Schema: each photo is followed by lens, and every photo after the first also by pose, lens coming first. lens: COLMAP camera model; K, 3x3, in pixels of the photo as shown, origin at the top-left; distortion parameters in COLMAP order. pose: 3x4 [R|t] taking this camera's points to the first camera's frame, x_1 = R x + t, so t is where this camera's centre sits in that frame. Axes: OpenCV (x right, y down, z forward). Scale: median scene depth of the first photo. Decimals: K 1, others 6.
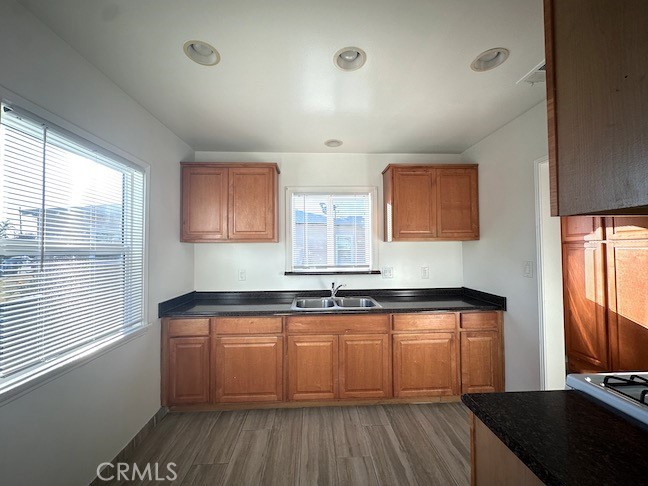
lens RADIAL K [[259.8, 0, 326.7], [0, 259.8, 241.6], [0, 0, 1]] dist [-0.008030, -0.000181]
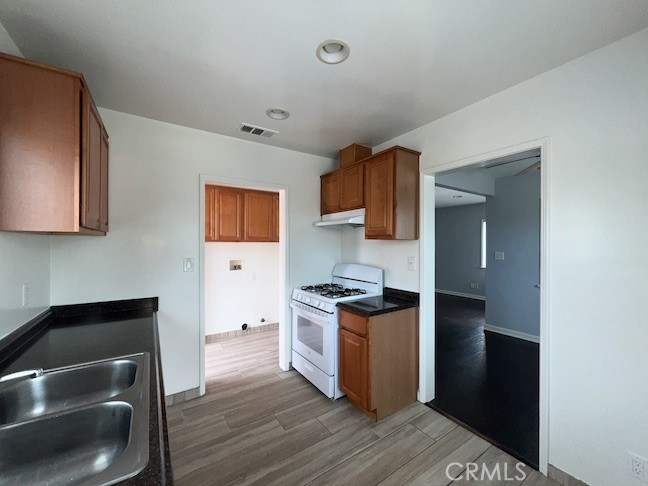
lens RADIAL K [[263.3, 0, 324.4], [0, 263.3, 244.8], [0, 0, 1]] dist [0.002693, 0.001031]
pose [[-0.522575, 0.001511, 0.852592, -0.434882], [-0.022956, 0.999611, -0.015842, 0.020148], [-0.852284, -0.027851, -0.522337, 0.900167]]
